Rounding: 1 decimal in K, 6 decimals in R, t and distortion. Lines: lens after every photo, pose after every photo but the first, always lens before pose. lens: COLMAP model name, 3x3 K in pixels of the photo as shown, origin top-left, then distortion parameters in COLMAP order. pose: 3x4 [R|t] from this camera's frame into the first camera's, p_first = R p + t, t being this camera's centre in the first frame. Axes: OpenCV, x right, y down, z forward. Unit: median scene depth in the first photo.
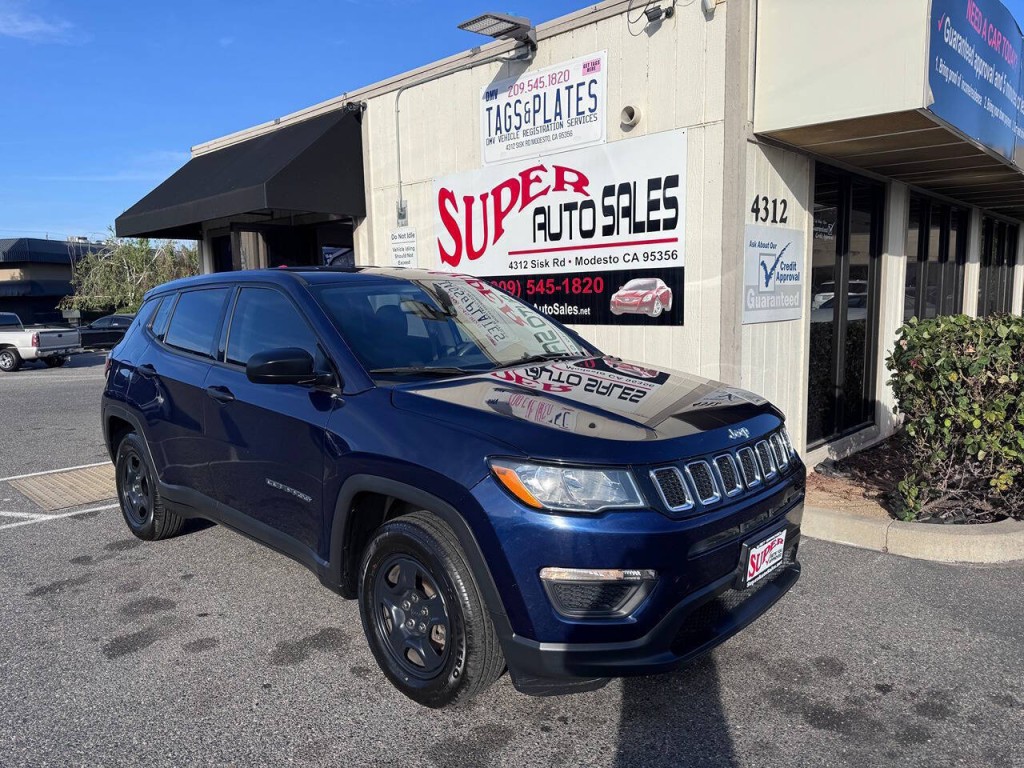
lens RADIAL K [[719.5, 0, 513.3], [0, 719.5, 386.5], [0, 0, 1]] dist [0.101052, -0.167996]
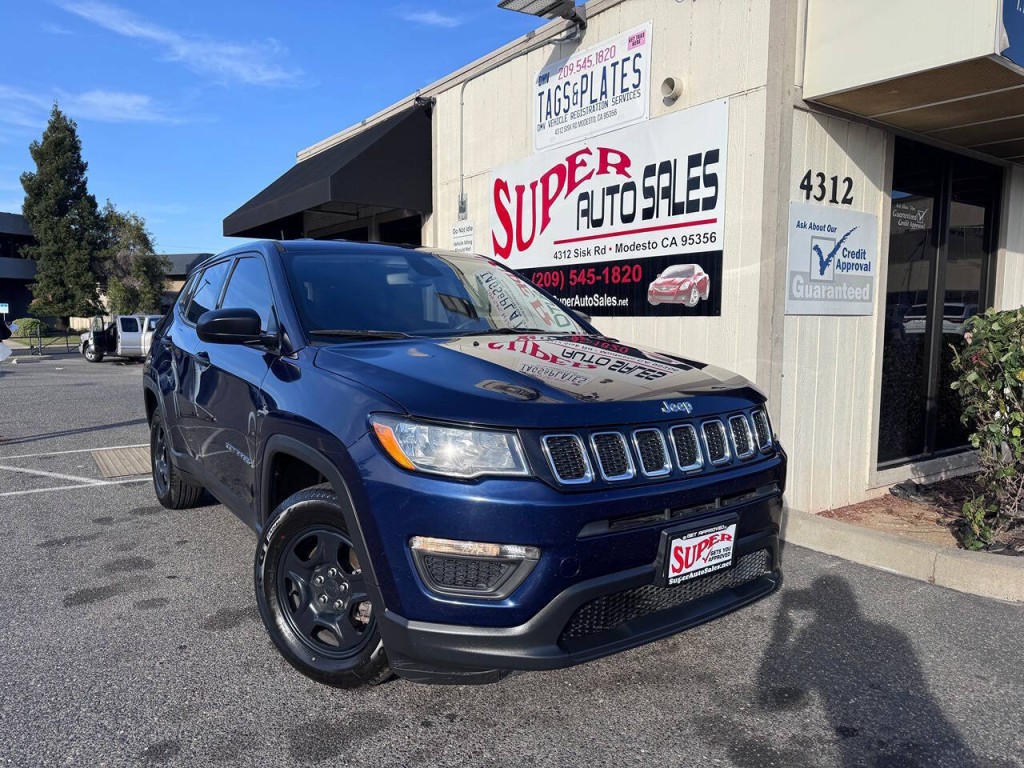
lens RADIAL K [[721.2, 0, 512.3], [0, 721.2, 391.4], [0, 0, 1]] dist [0.069623, -0.118472]
pose [[0.980531, 0.043274, -0.191539, 0.144893], [-0.047488, 0.998719, -0.017464, 0.034433], [0.190538, 0.026220, 0.981330, 0.063101]]
